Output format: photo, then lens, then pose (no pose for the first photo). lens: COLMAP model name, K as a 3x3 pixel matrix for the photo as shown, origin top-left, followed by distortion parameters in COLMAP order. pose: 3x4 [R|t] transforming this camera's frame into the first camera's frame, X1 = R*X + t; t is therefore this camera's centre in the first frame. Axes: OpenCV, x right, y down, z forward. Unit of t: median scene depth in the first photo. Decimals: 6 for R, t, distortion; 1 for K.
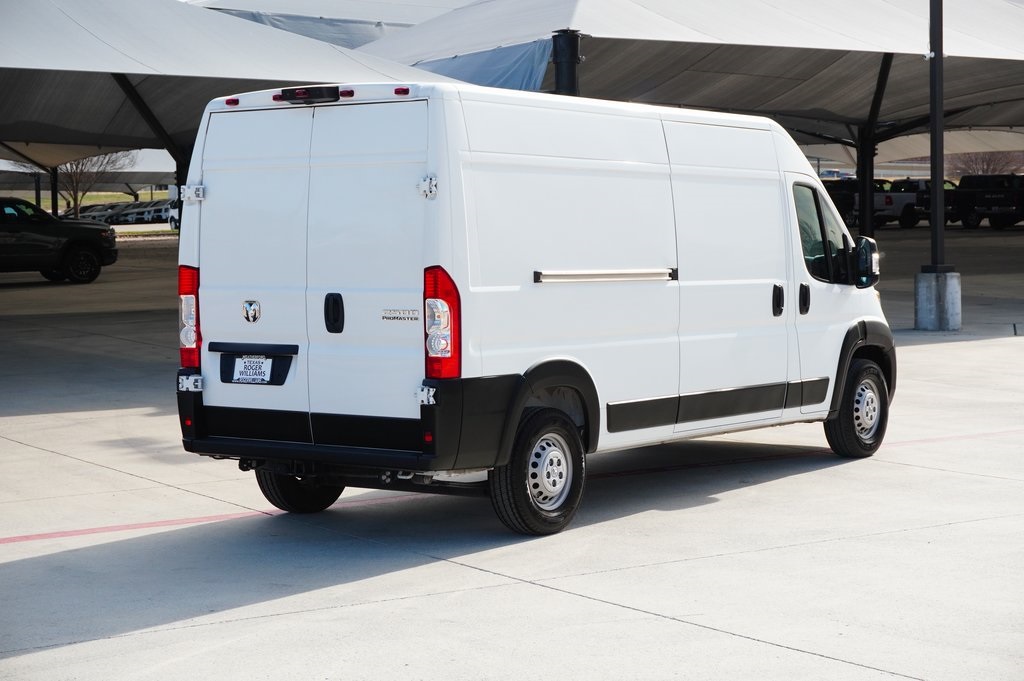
lens RADIAL K [[1991.8, 0, 511.8], [0, 1991.8, 337.7], [0, 0, 1]] dist [-0.056415, 0.000000]
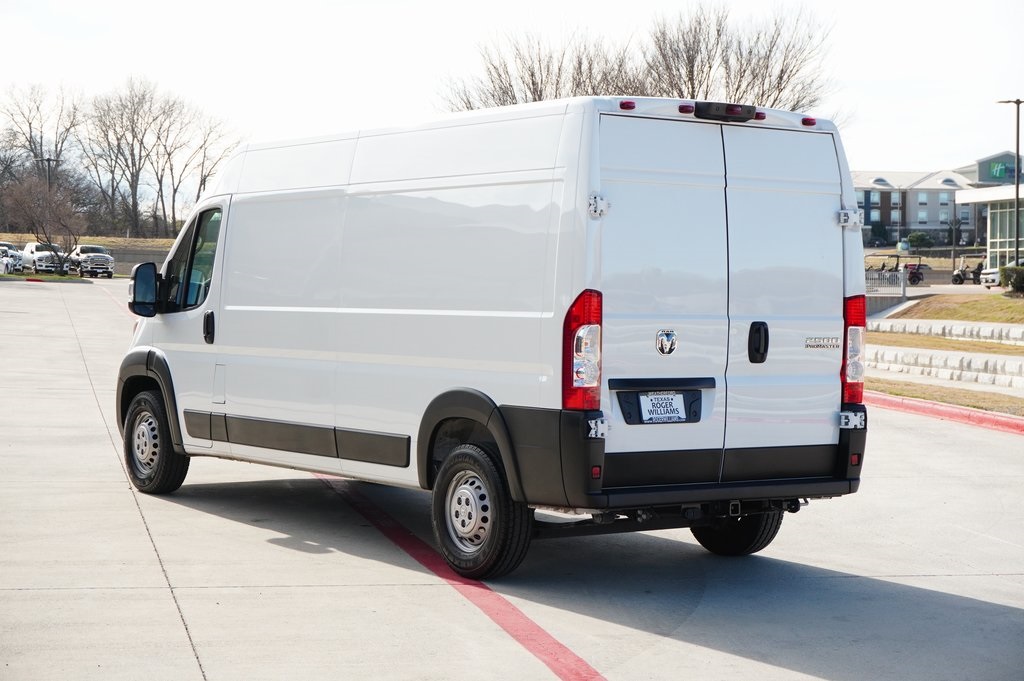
lens RADIAL K [[1991.8, 0, 511.2], [0, 1991.8, 342.4], [0, 0, 1]] dist [-0.056415, 0.000000]
pose [[0.320484, -0.008959, 0.947212, -1.002037], [0.028546, 0.999592, -0.000204, -0.014995], [-0.946824, 0.027105, 0.320609, 0.774963]]
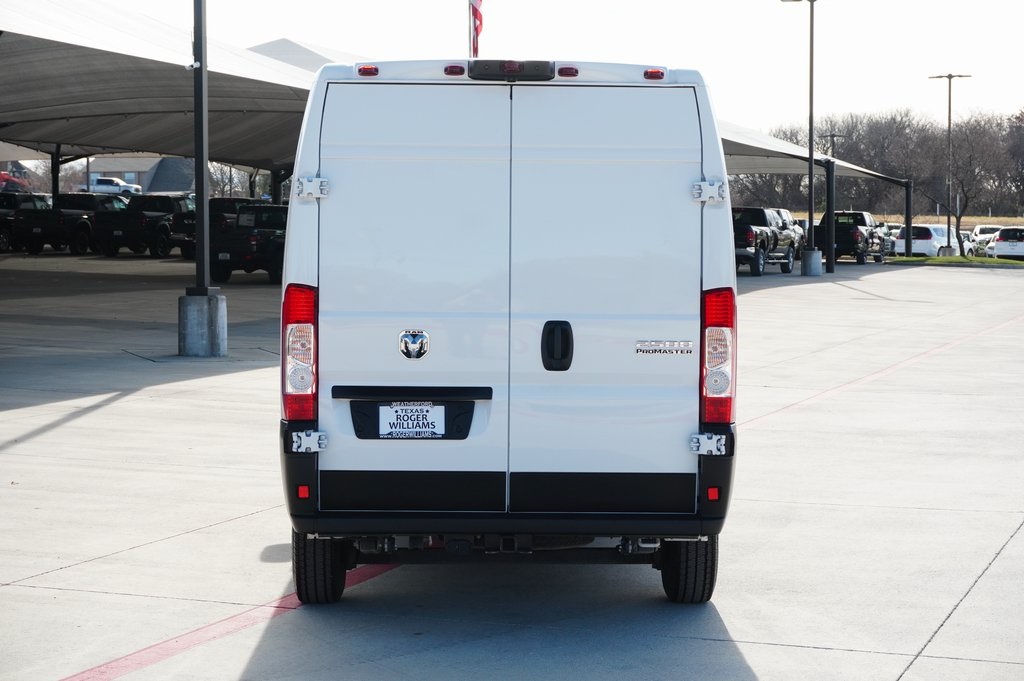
lens RADIAL K [[1991.8, 0, 511.0], [0, 1991.8, 339.0], [0, 0, 1]] dist [-0.056415, 0.000000]
pose [[0.794819, -0.009835, 0.606767, -0.566693], [0.016330, 0.999853, -0.005185, -0.010809], [-0.606627, 0.014030, 0.794863, 0.362813]]
